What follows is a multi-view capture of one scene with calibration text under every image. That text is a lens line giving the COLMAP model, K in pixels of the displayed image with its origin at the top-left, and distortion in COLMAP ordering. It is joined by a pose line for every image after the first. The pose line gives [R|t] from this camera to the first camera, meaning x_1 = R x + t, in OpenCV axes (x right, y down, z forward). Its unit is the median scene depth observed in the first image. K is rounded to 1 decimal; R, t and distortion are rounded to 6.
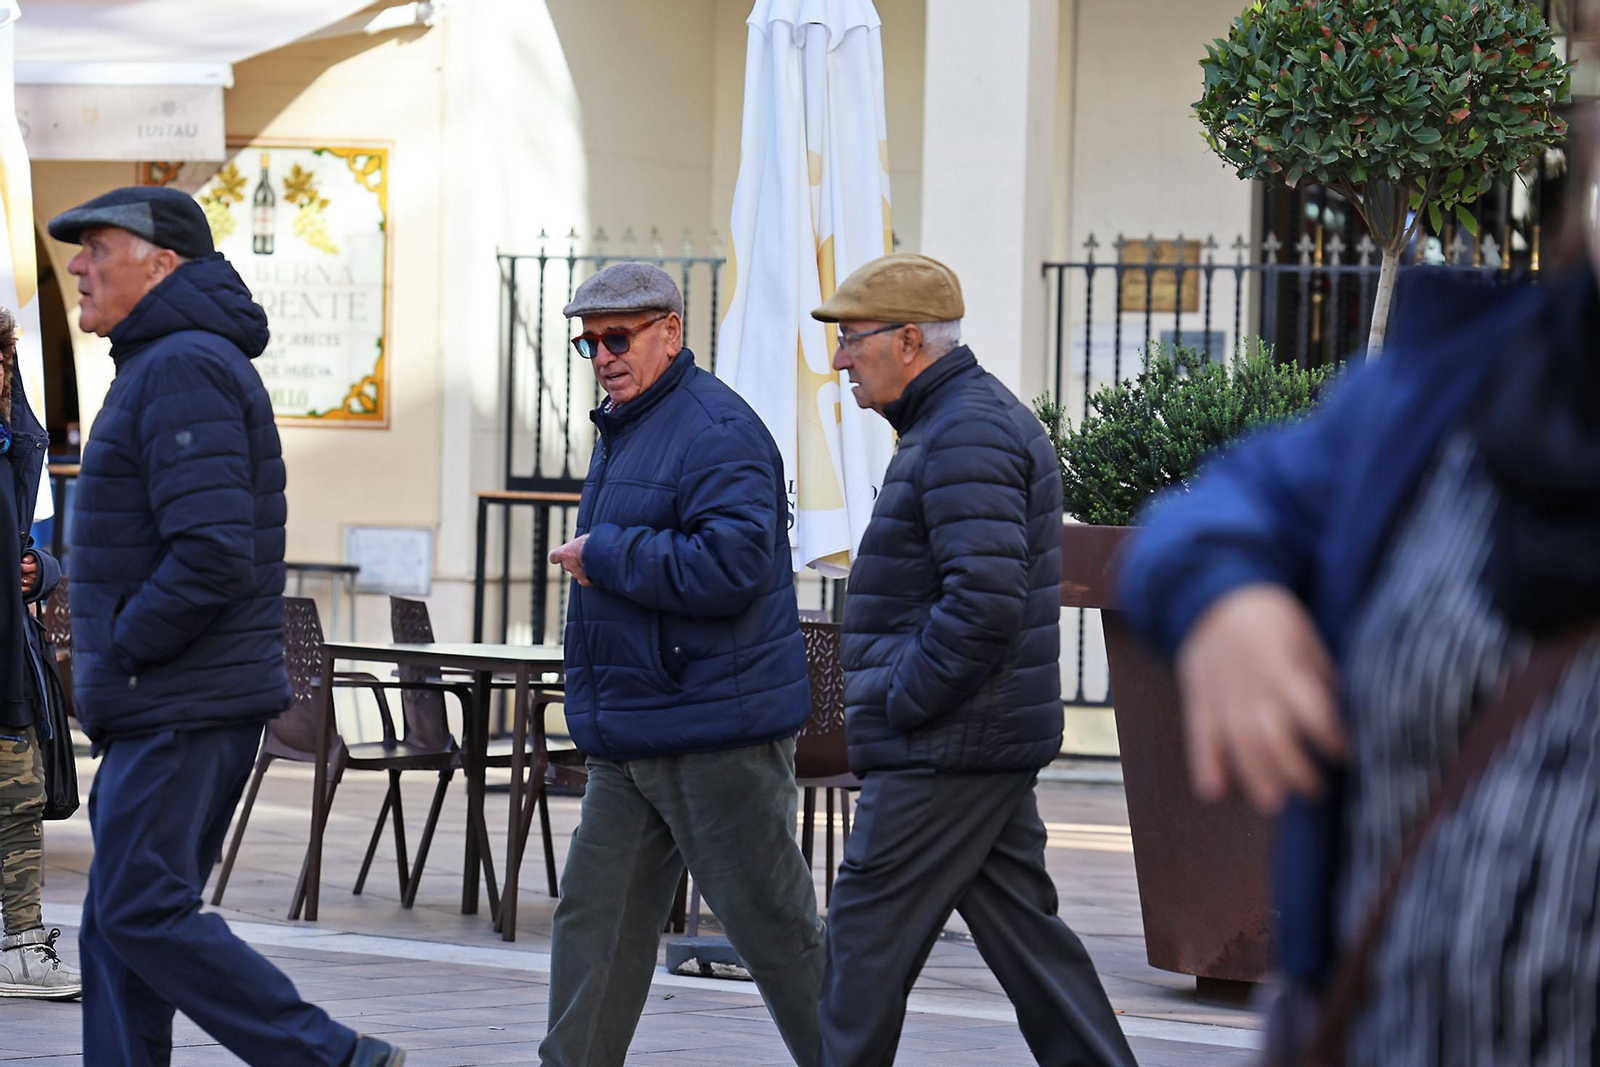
lens RADIAL K [[5976.1, 0, 799.9], [0, 5976.1, 534.7], [0, 0, 1]] dist [0.970561, 0.000000]
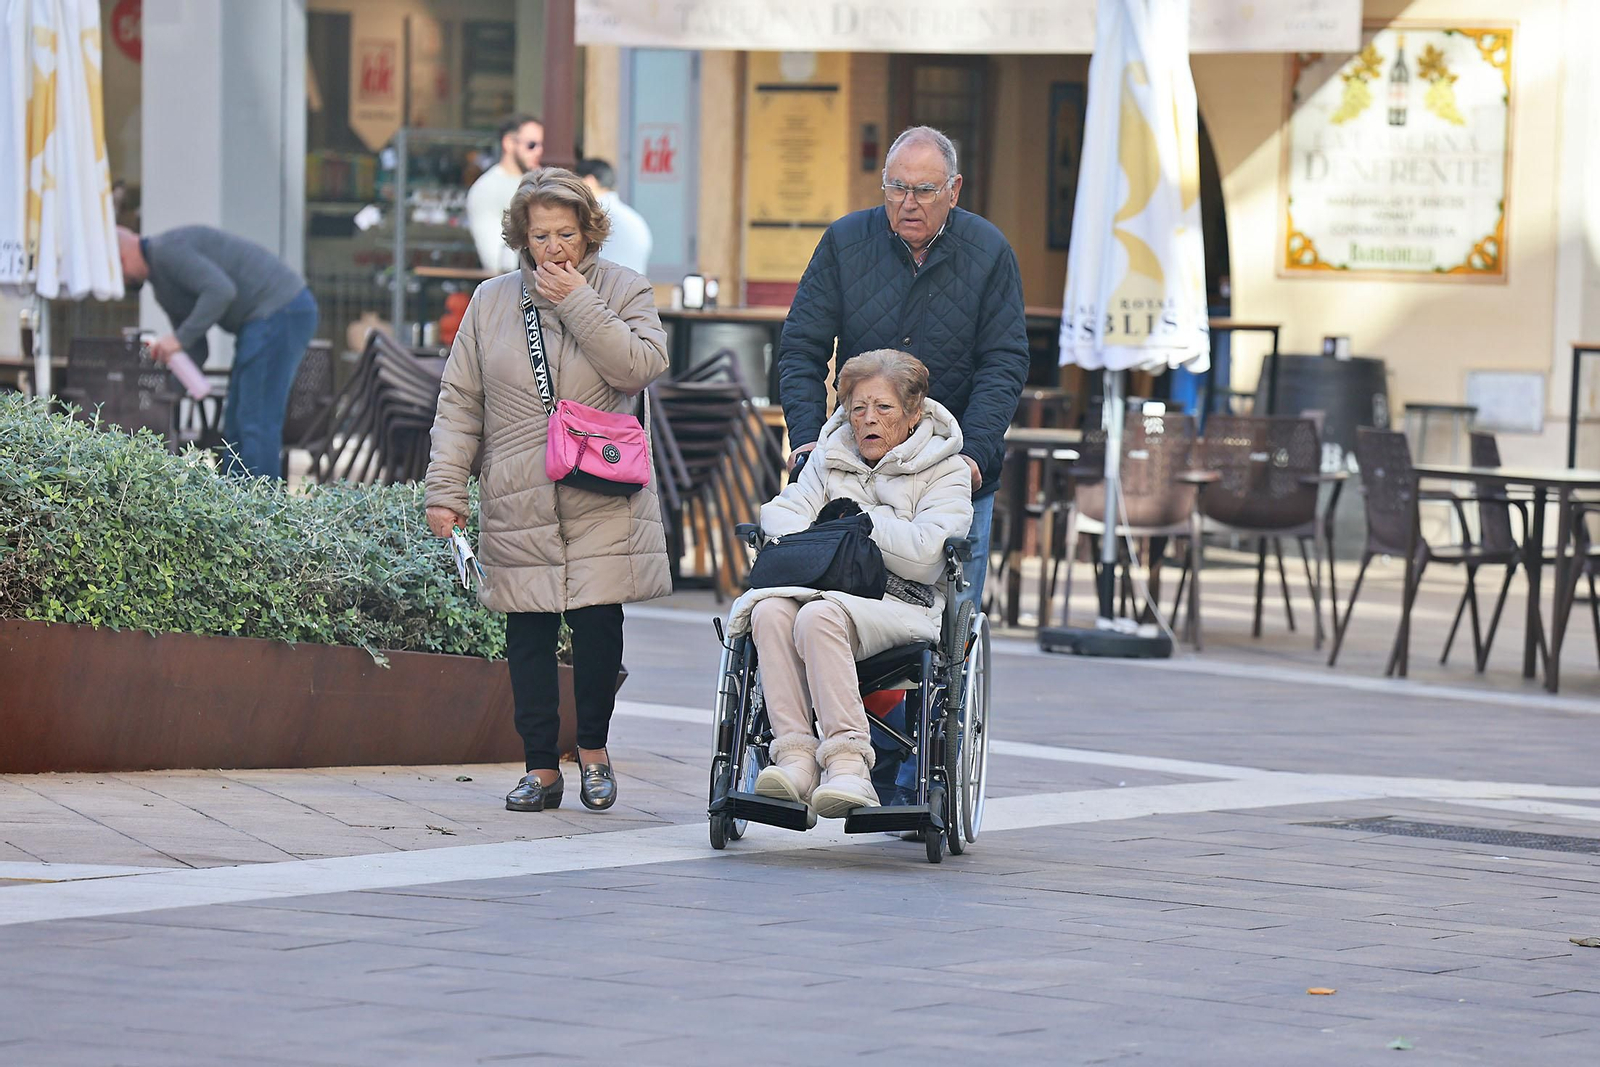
lens RADIAL K [[5958.7, 0, 799.3], [0, 5958.7, 533.4], [0, 0, 1]] dist [1.472498, 0.000000]
pose [[0.981993, 0.007274, -0.188779, 0.016229], [-0.002351, 0.999652, 0.026290, -0.000670], [0.188905, -0.025373, 0.981668, -0.132754]]
